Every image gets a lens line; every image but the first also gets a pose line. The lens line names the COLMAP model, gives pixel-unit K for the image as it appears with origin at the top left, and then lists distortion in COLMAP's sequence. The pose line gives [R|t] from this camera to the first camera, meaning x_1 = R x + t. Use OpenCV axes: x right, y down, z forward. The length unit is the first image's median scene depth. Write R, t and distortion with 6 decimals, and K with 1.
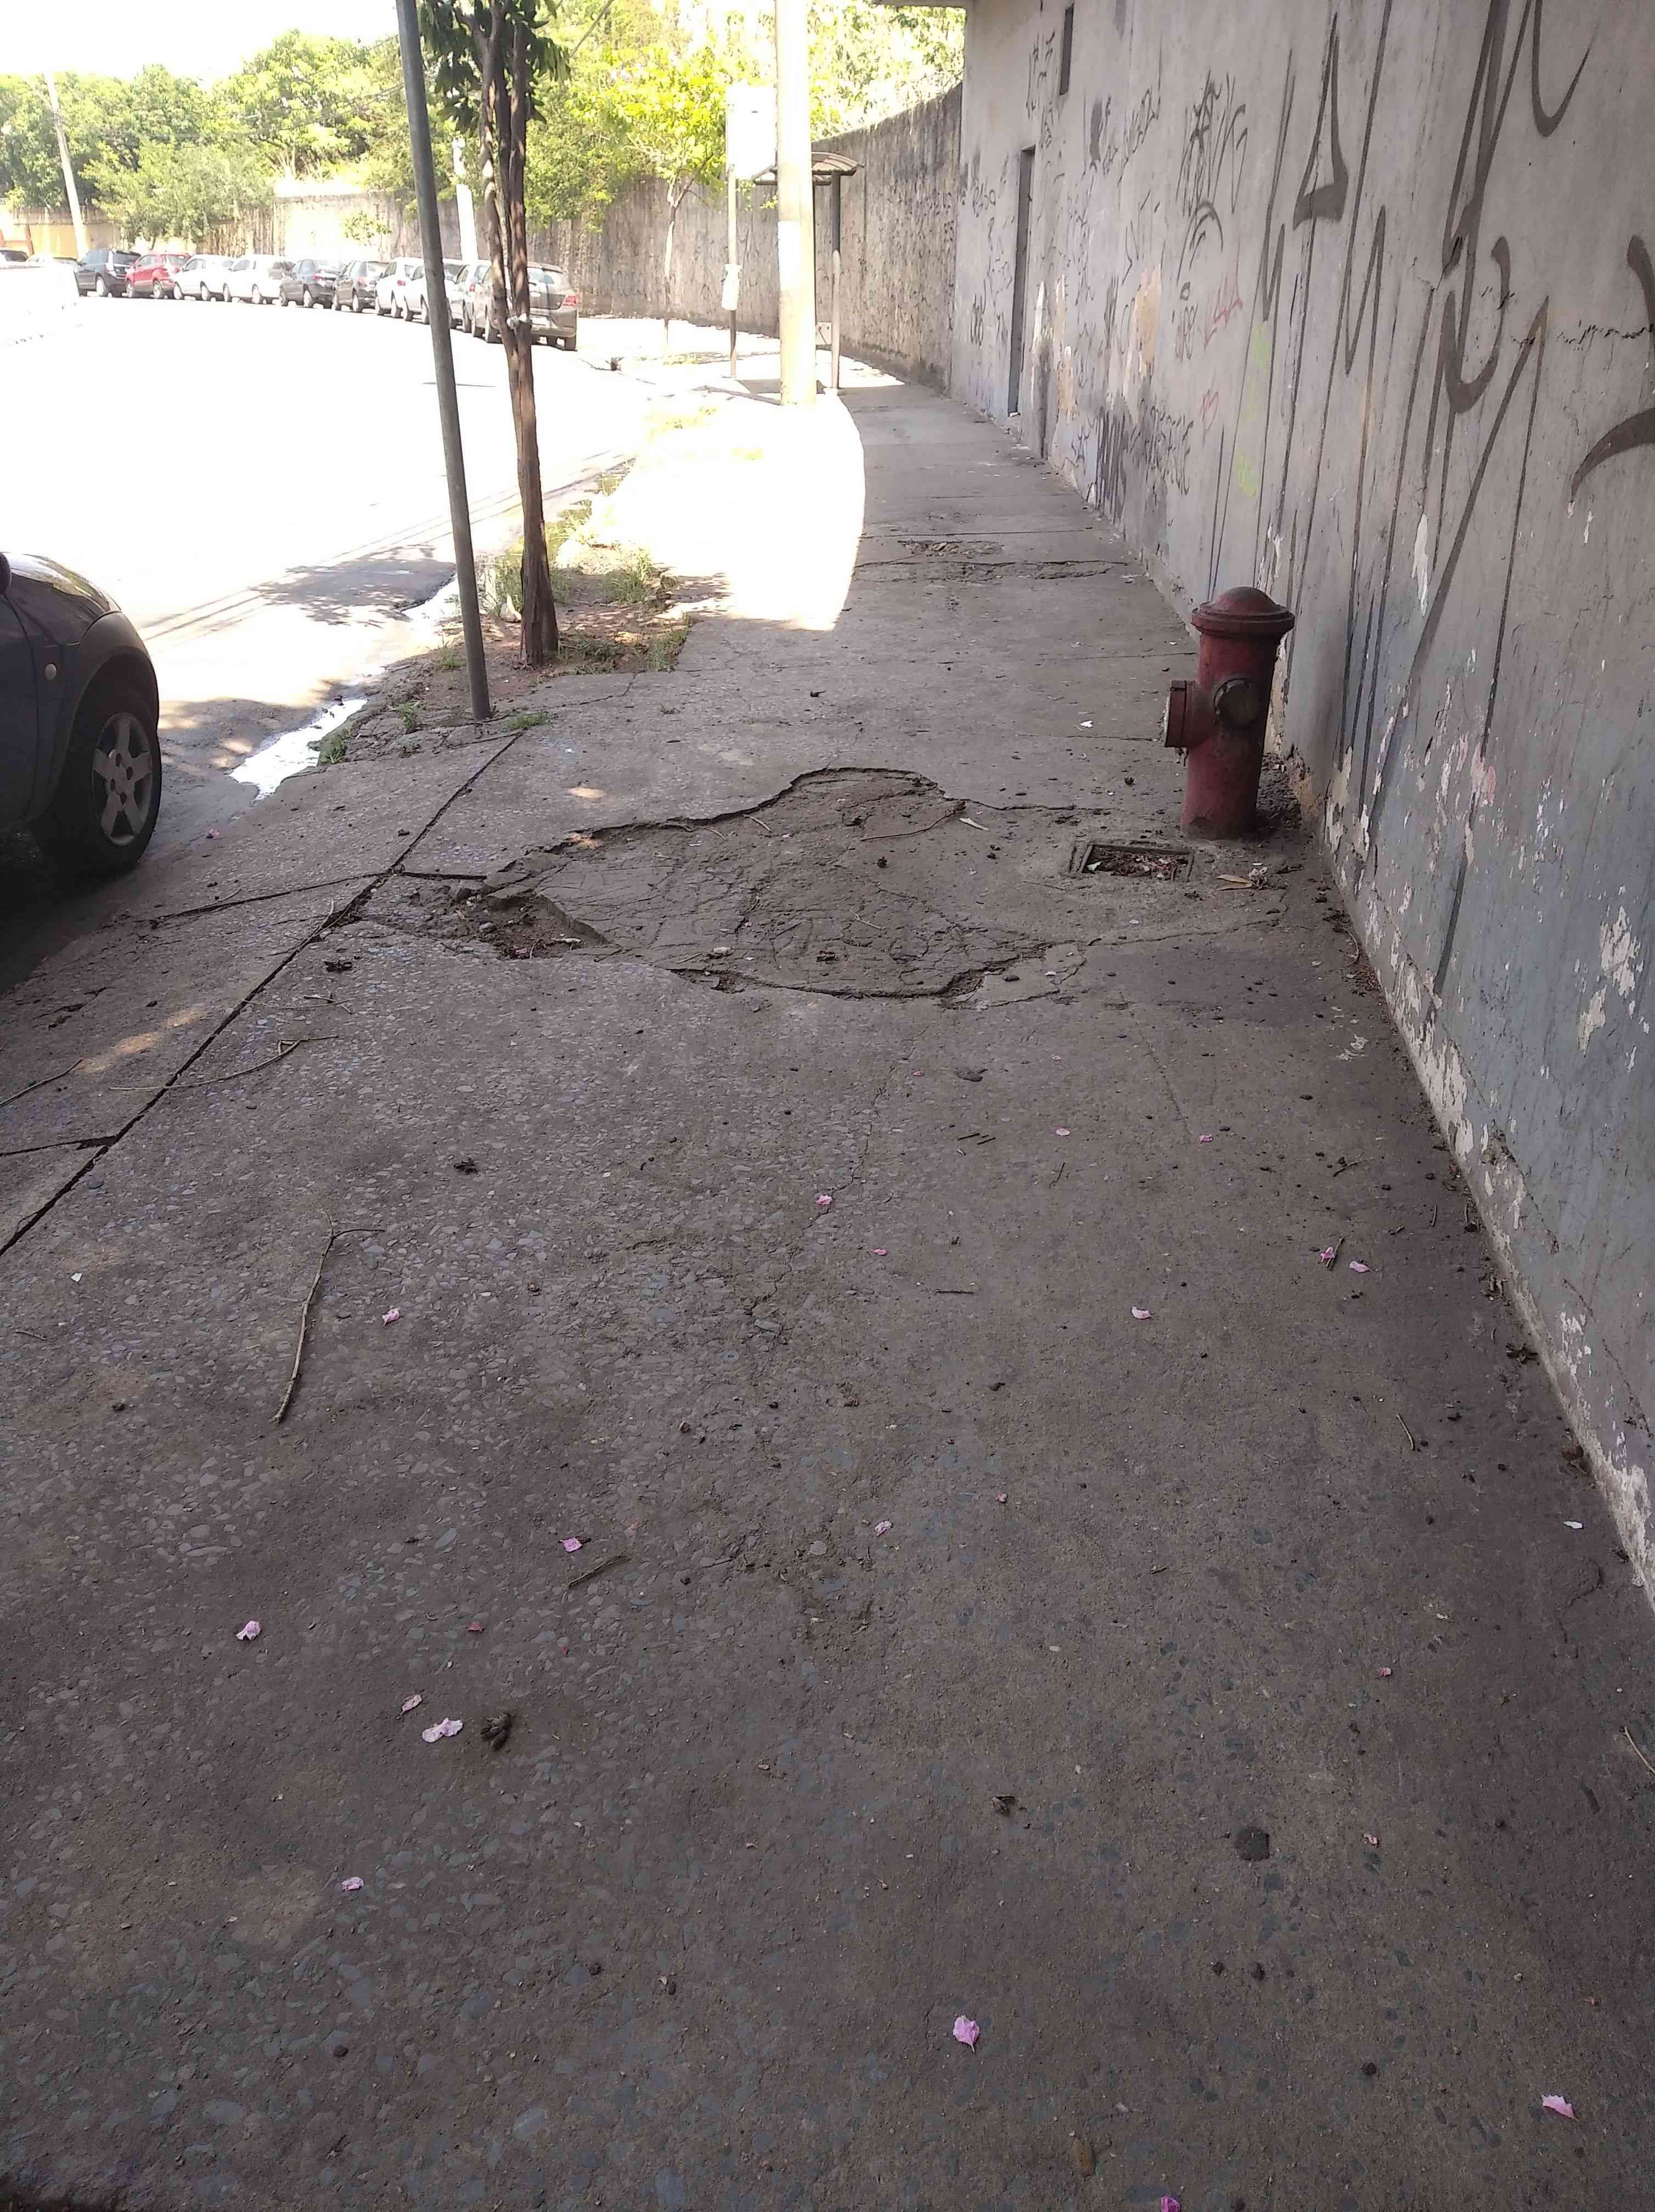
lens RADIAL K [[1733.6, 0, 867.3], [0, 1733.6, 1111.4], [0, 0, 1]] dist [-0.010384, 0.006891]
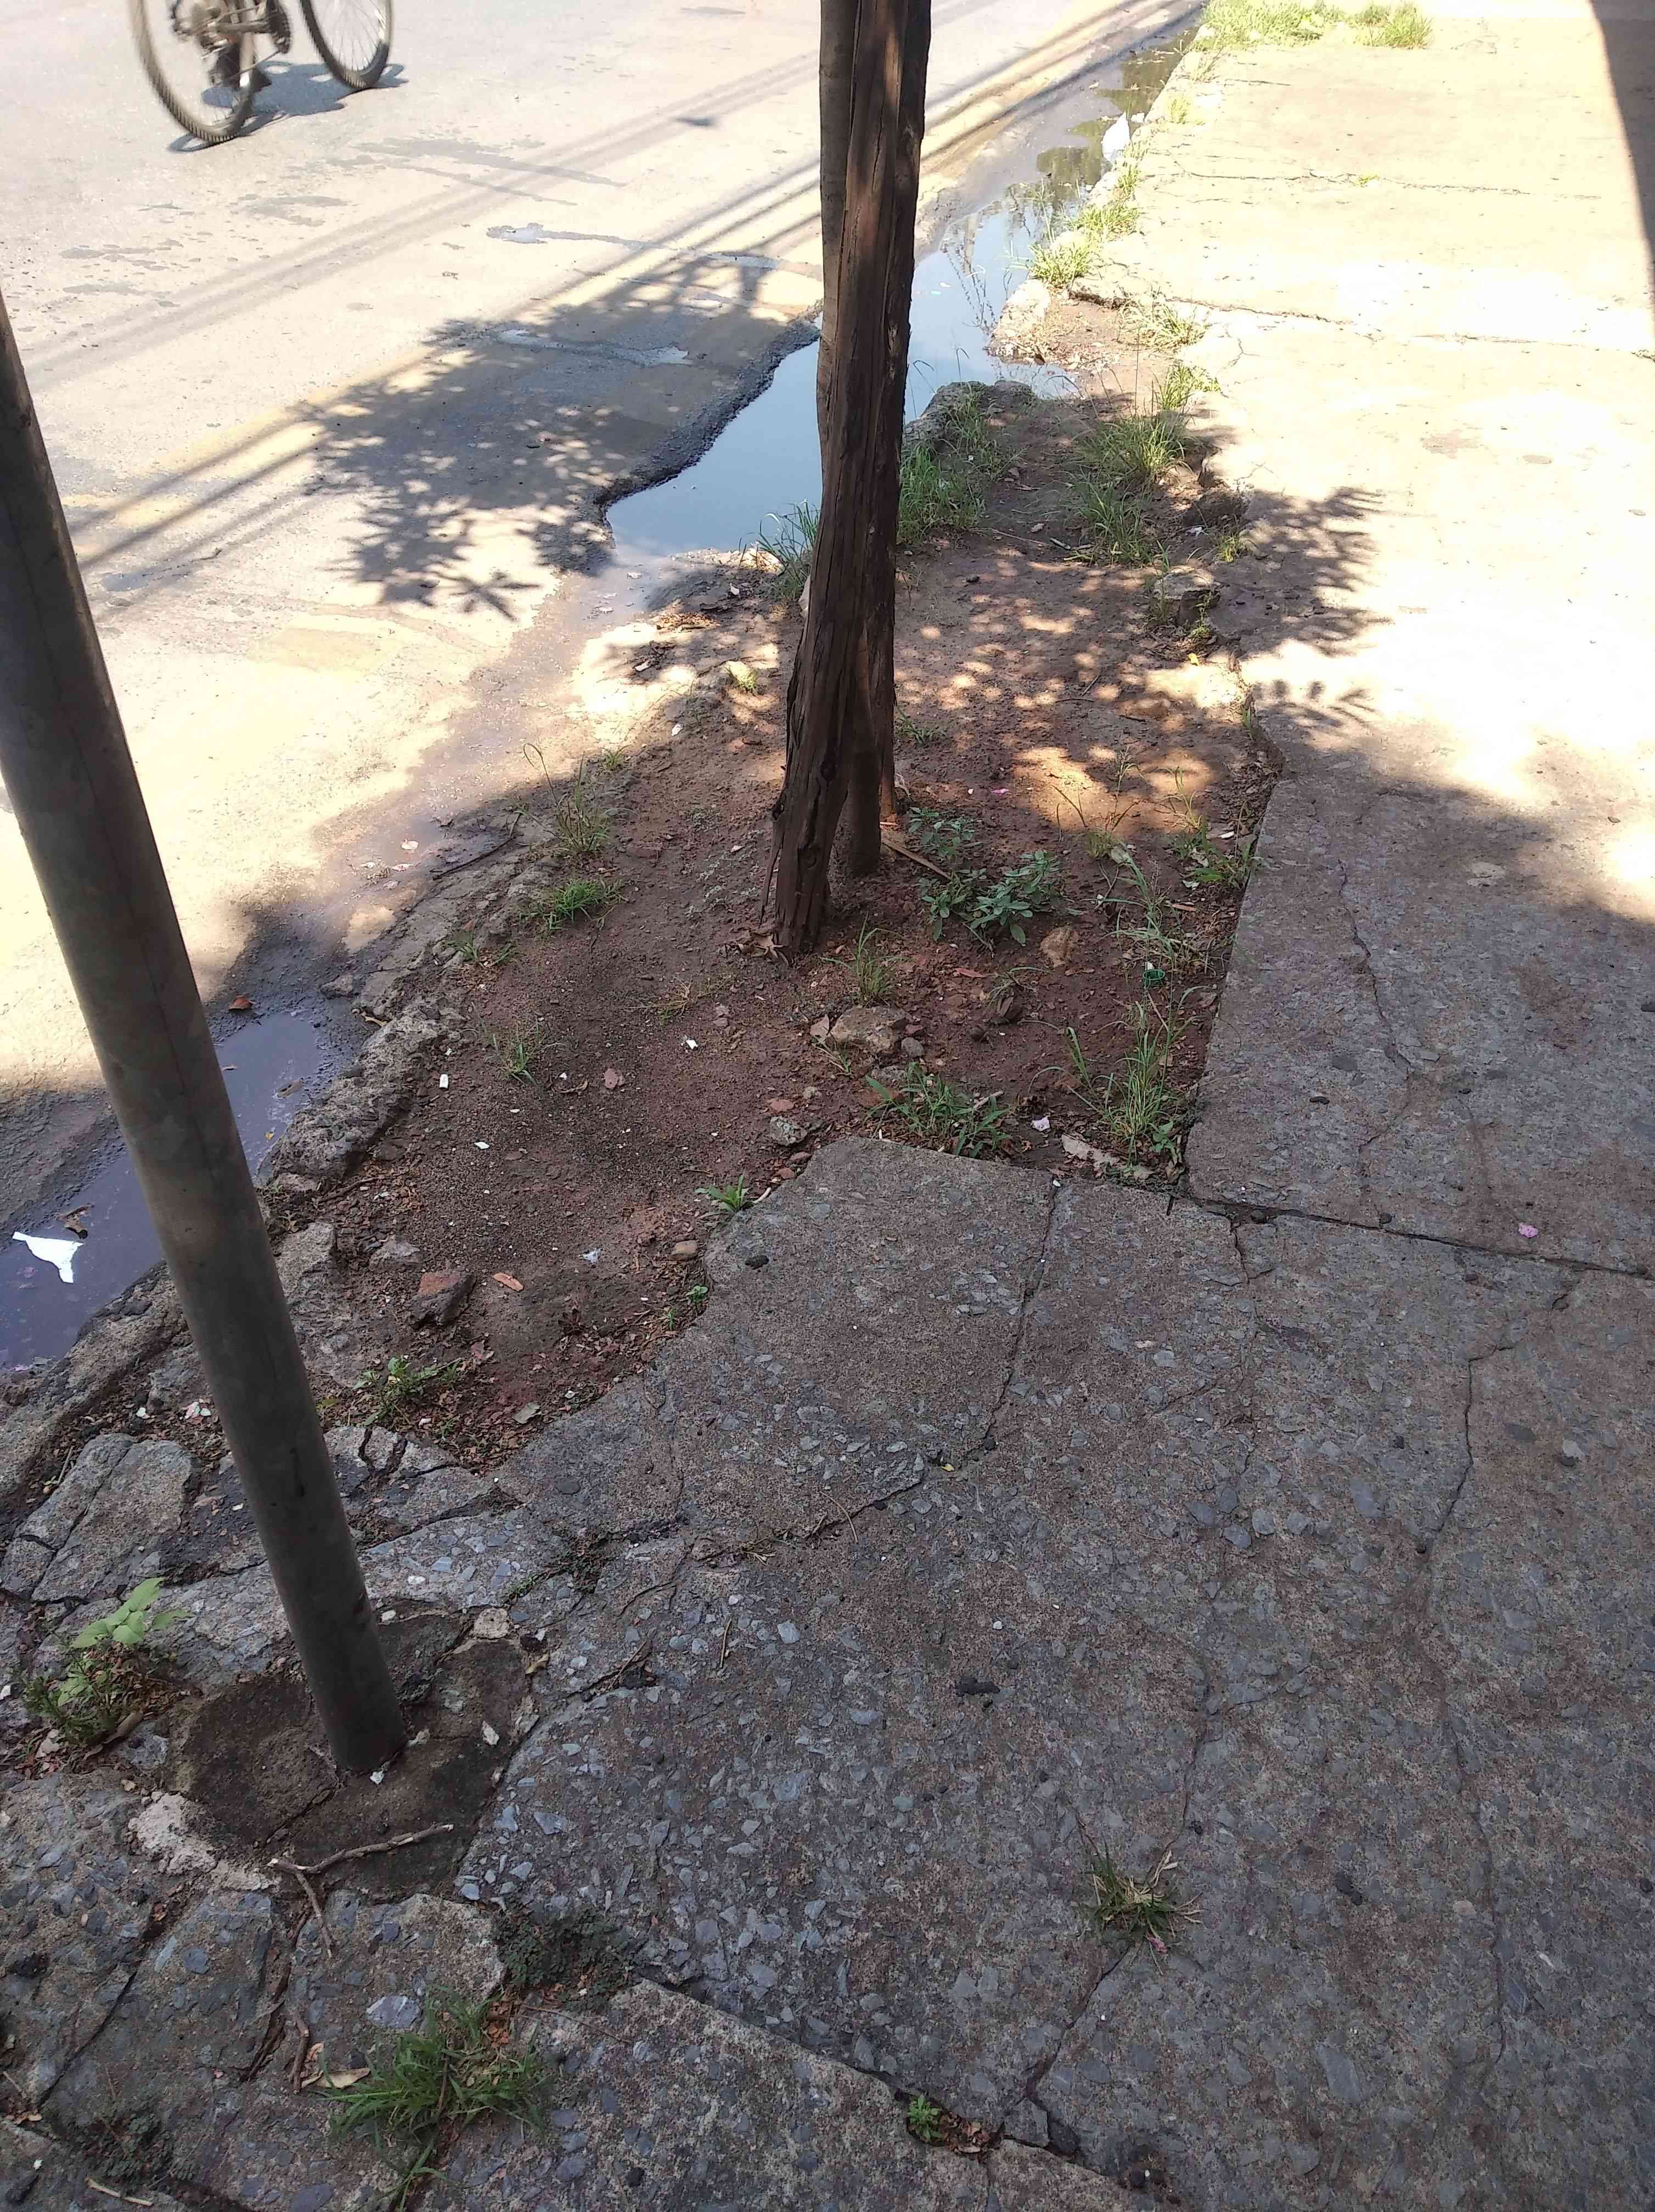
lens RADIAL K [[1723.1, 0, 827.5], [0, 1723.1, 1106.0], [0, 0, 1]] dist [0.021690, -0.052180]
pose [[0.954541, 0.204351, -0.217009, -0.148861], [-0.143780, 0.953376, 0.265333, -0.463477], [0.261112, -0.222069, 0.939418, 0.962271]]
